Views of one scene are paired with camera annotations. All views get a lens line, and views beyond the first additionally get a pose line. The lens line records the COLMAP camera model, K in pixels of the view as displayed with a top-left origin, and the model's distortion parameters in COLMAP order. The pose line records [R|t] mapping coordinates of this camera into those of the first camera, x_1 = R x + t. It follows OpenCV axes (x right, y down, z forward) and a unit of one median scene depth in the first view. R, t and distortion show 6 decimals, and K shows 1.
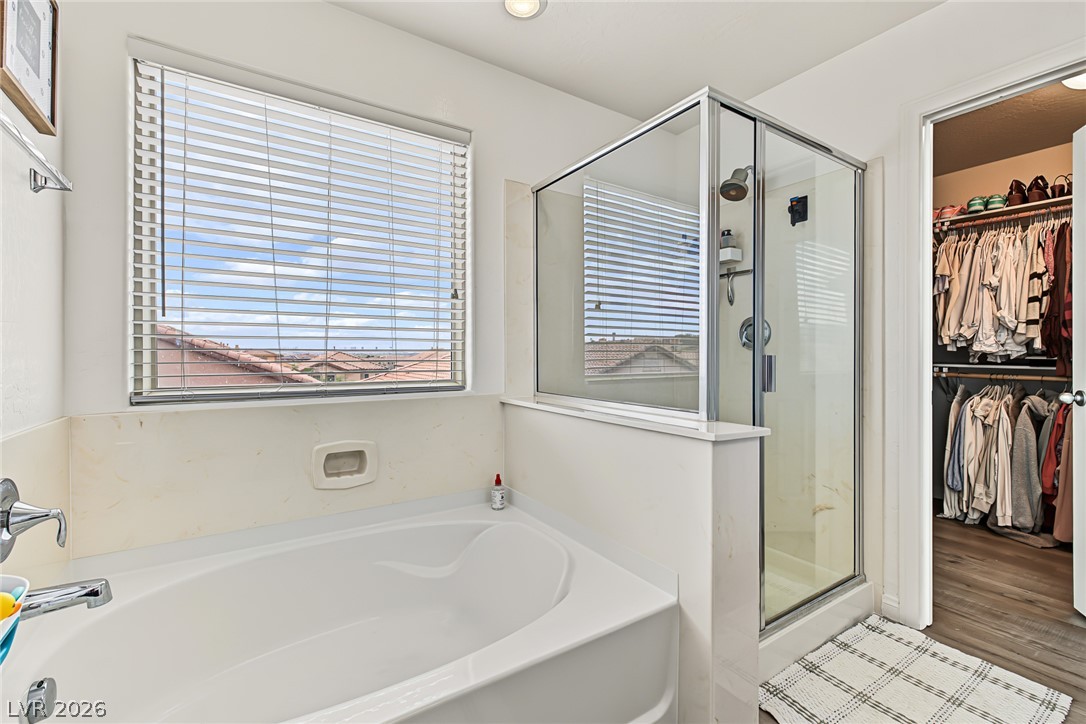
lens RADIAL K [[465.3, 0, 542.6], [0, 465.3, 354.1], [0, 0, 1]] dist [0.010786, -0.001173]
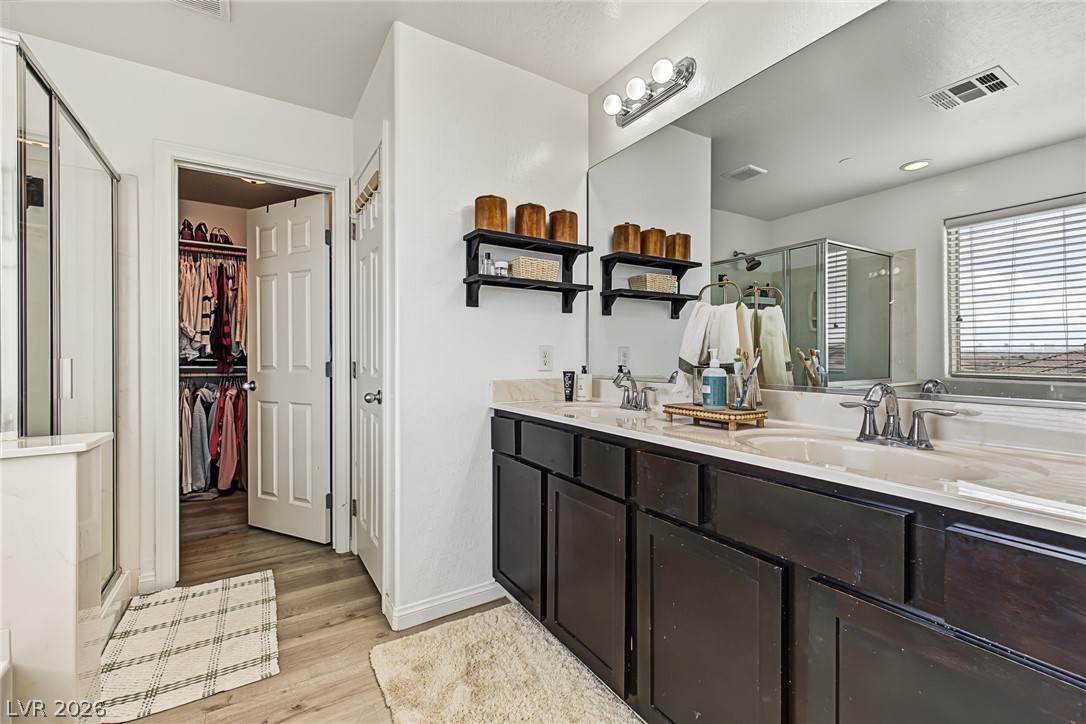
lens RADIAL K [[465.3, 0, 542.5], [0, 465.3, 357.1], [0, 0, 1]] dist [0.010786, -0.001173]
pose [[0.003082, -0.001477, 0.999994, -0.284560], [0.001200, 0.999998, 0.001473, -0.000308], [-0.999995, 0.001195, 0.003084, 0.040449]]
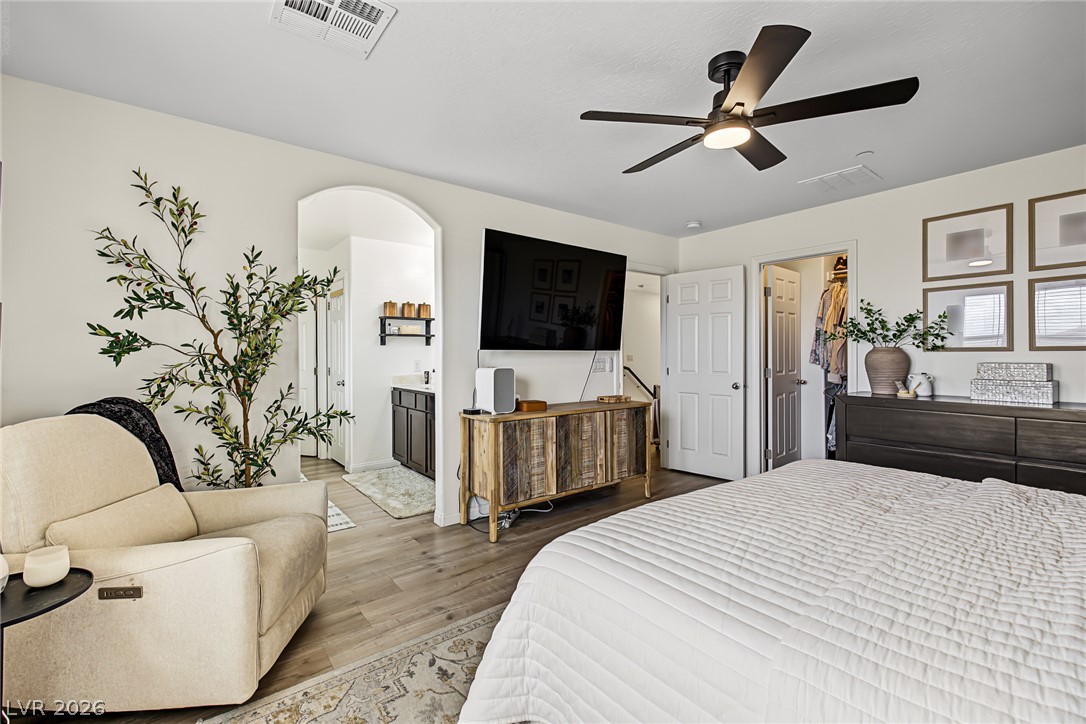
lens RADIAL K [[465.3, 0, 542.3], [0, 465.3, 360.9], [0, 0, 1]] dist [0.010786, -0.001173]
pose [[-0.112504, -0.008615, 0.993614, -1.495902], [0.006783, 0.999932, 0.009437, -0.034089], [-0.993628, 0.007801, -0.112438, -0.277632]]
